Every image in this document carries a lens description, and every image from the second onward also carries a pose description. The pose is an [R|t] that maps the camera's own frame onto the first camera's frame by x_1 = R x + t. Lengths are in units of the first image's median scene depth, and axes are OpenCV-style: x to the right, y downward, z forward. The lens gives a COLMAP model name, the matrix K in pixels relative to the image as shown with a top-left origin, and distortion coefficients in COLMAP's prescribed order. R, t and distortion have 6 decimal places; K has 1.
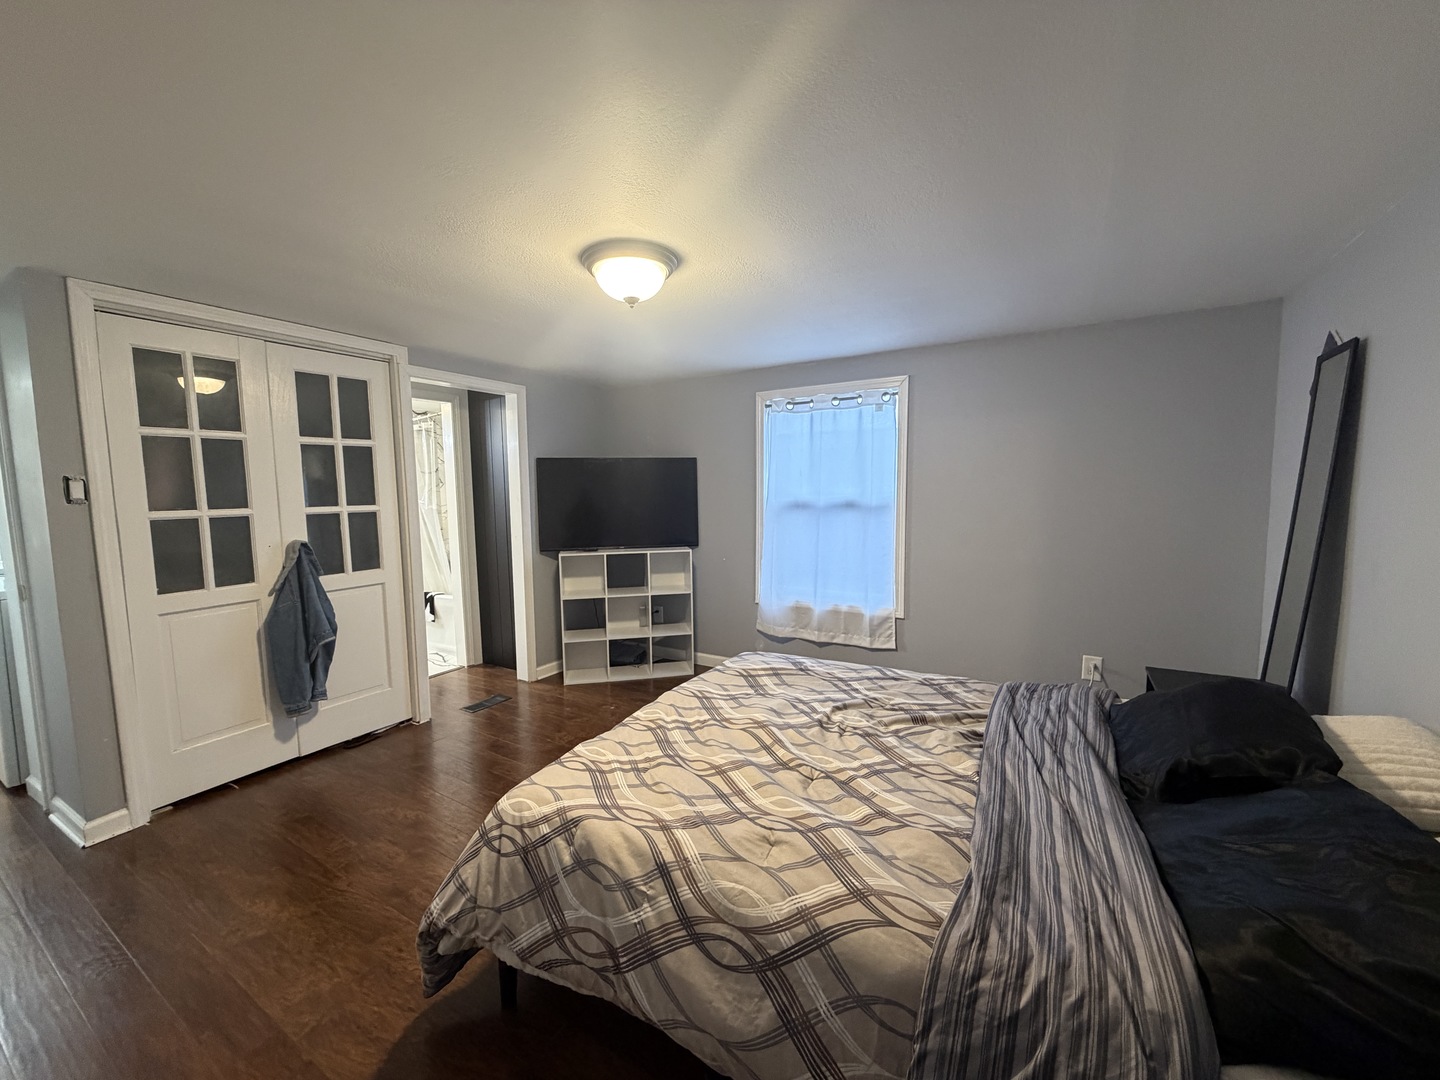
lens RADIAL K [[577.5, 0, 718.6], [0, 577.5, 541.1], [0, 0, 1]] dist [-0.000024, 0.000194]
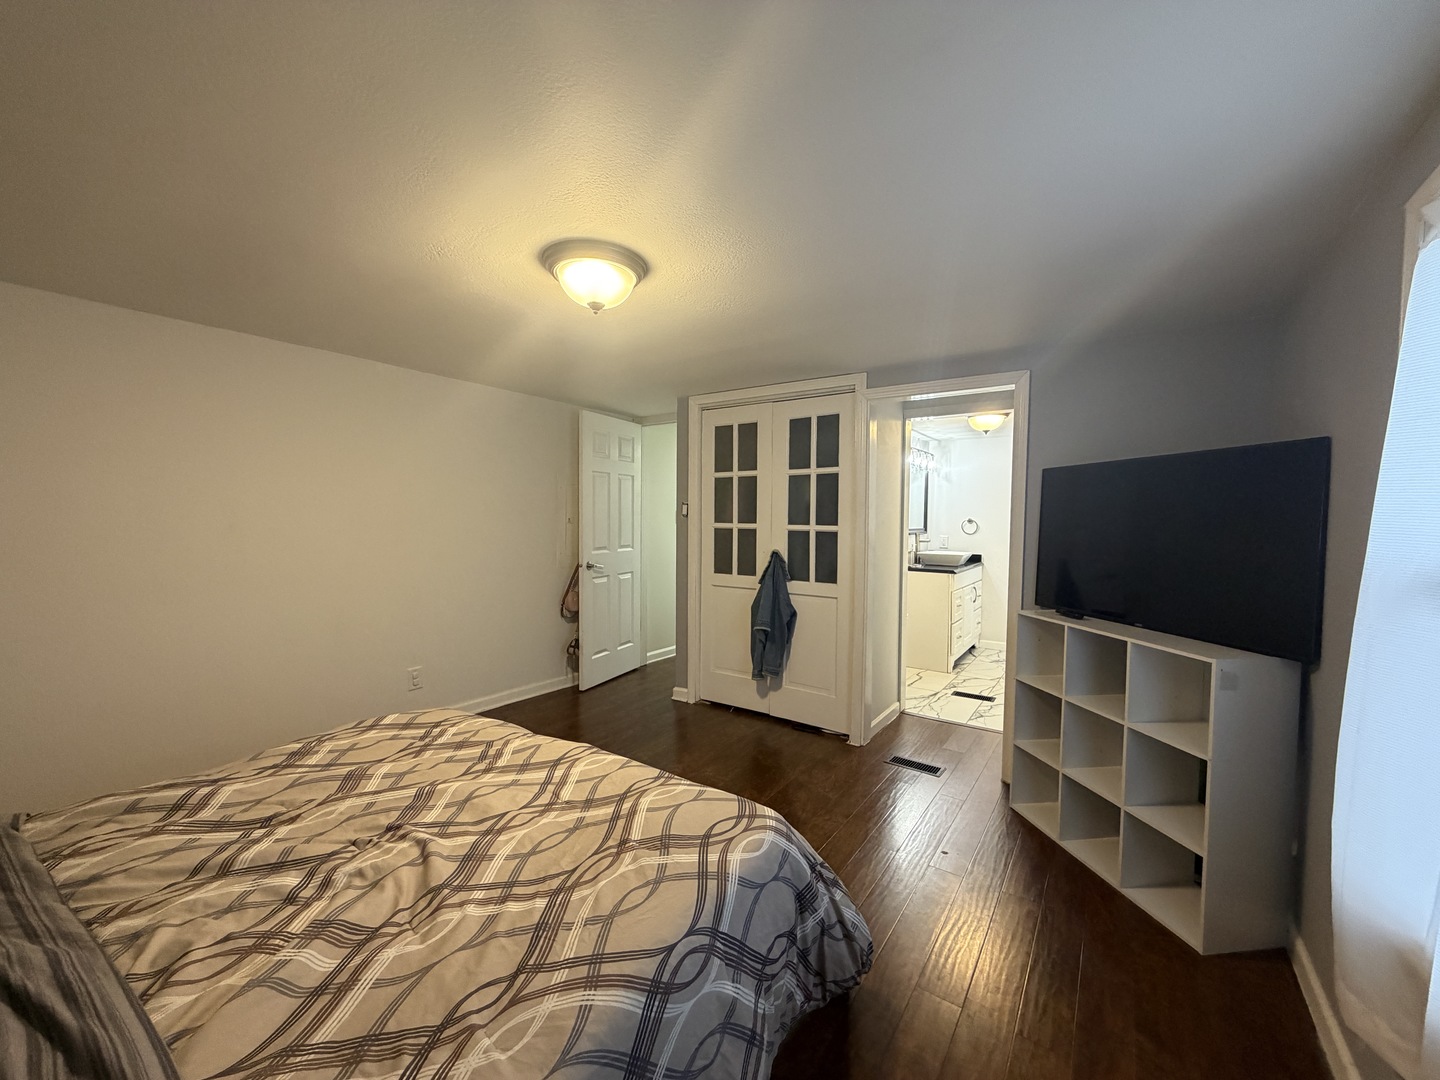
lens RADIAL K [[577.5, 0, 718.6], [0, 577.5, 541.1], [0, 0, 1]] dist [-0.000024, 0.000194]
pose [[-0.077239, 0.053520, -0.995575, 0.606032], [-0.100380, 0.993067, 0.061173, -0.091700], [0.991947, 0.104661, -0.071331, 1.012250]]
